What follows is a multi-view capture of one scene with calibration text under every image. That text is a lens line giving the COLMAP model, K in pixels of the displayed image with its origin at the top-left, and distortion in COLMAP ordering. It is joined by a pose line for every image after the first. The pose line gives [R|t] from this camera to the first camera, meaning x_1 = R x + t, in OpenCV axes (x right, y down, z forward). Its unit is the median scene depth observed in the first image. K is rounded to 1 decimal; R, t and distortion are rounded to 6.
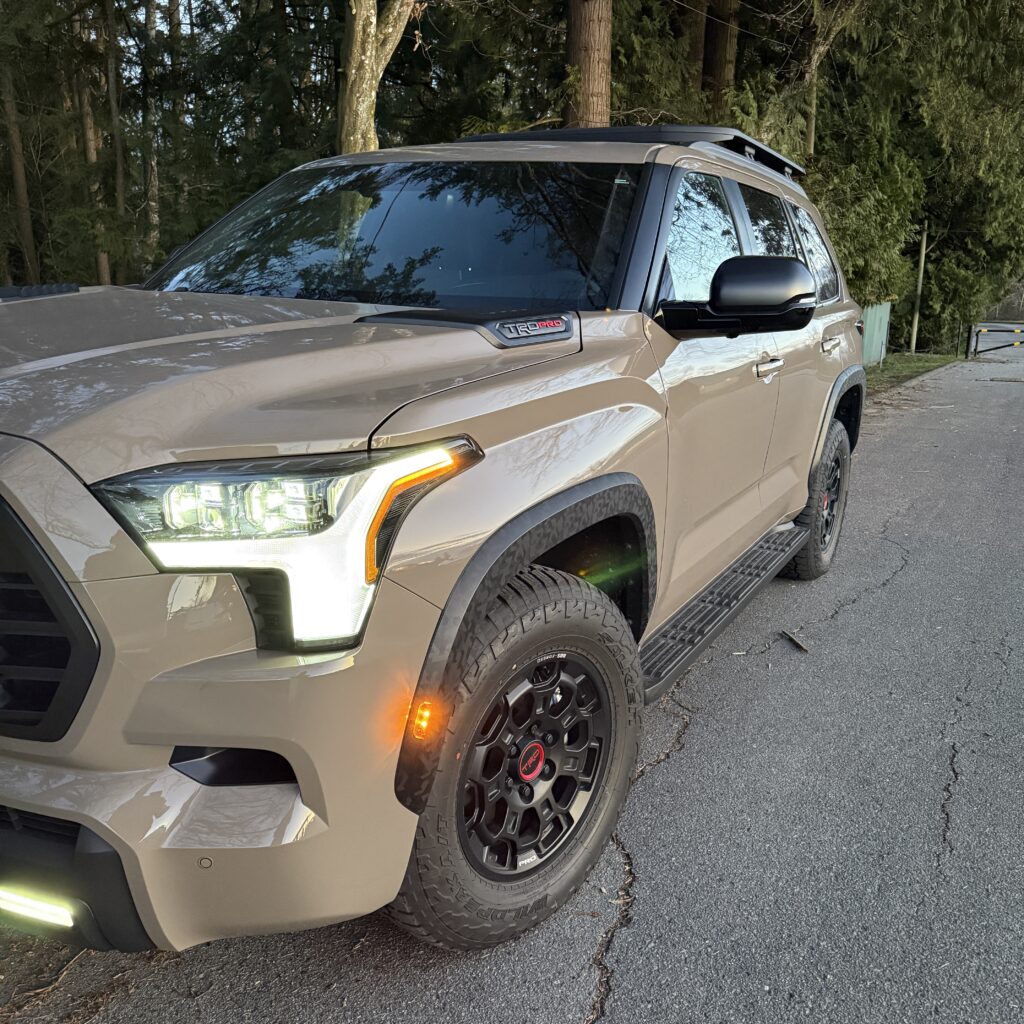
lens RADIAL K [[959.6, 0, 517.1], [0, 959.6, 506.3], [0, 0, 1]] dist [0.165528, -0.298664]
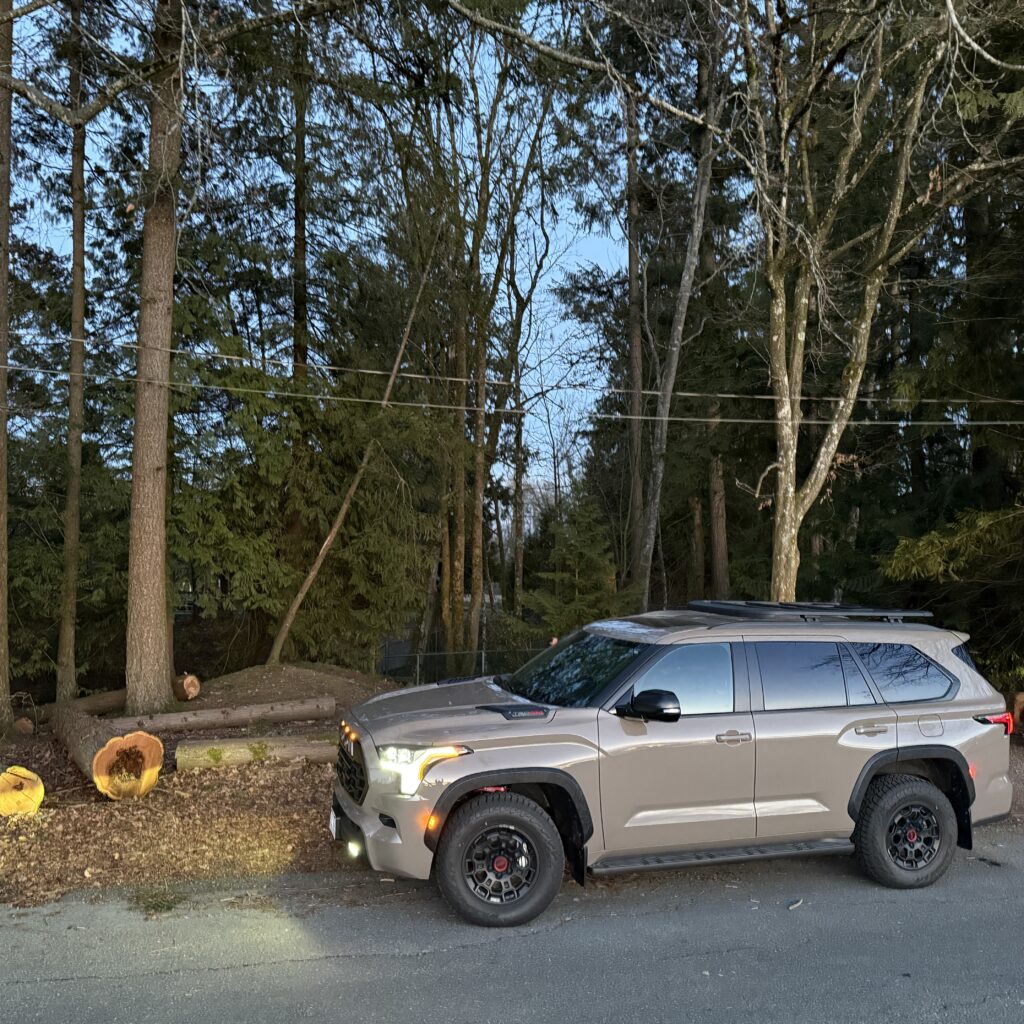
lens RADIAL K [[959.6, 0, 517.1], [0, 959.6, 506.3], [0, 0, 1]] dist [0.165528, -0.298664]
pose [[0.715309, -0.047263, -0.697208, 0.639595], [-0.159992, 0.960133, -0.229232, -0.032364], [0.680246, 0.275519, 0.679230, -0.377285]]
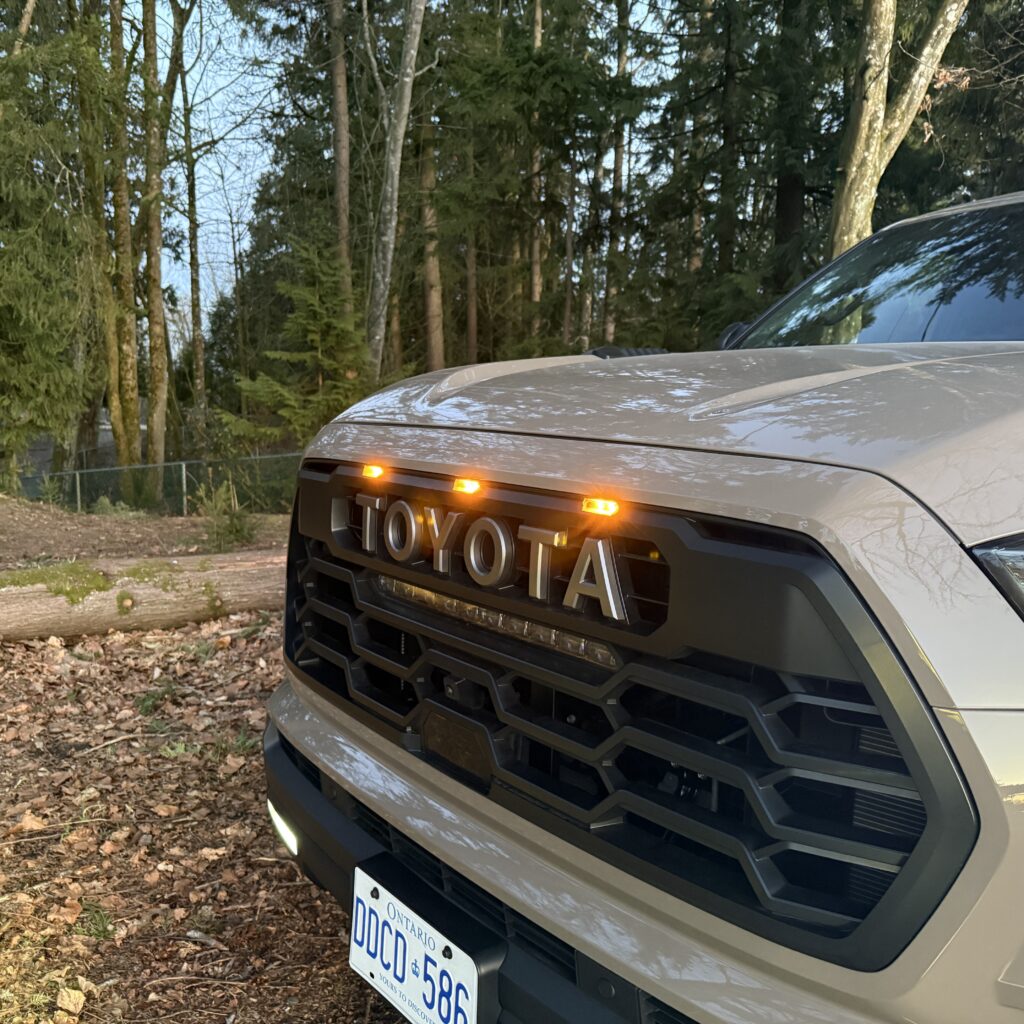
lens RADIAL K [[966.8, 0, 512.0], [0, 966.8, 512.0], [0, 0, 1]] dist [0.006241, -0.011380]
pose [[0.920690, 0.040885, -0.388146, -0.096599], [-0.088827, 0.990350, -0.106382, 0.009196], [0.380051, 0.132423, 0.915437, 0.071895]]
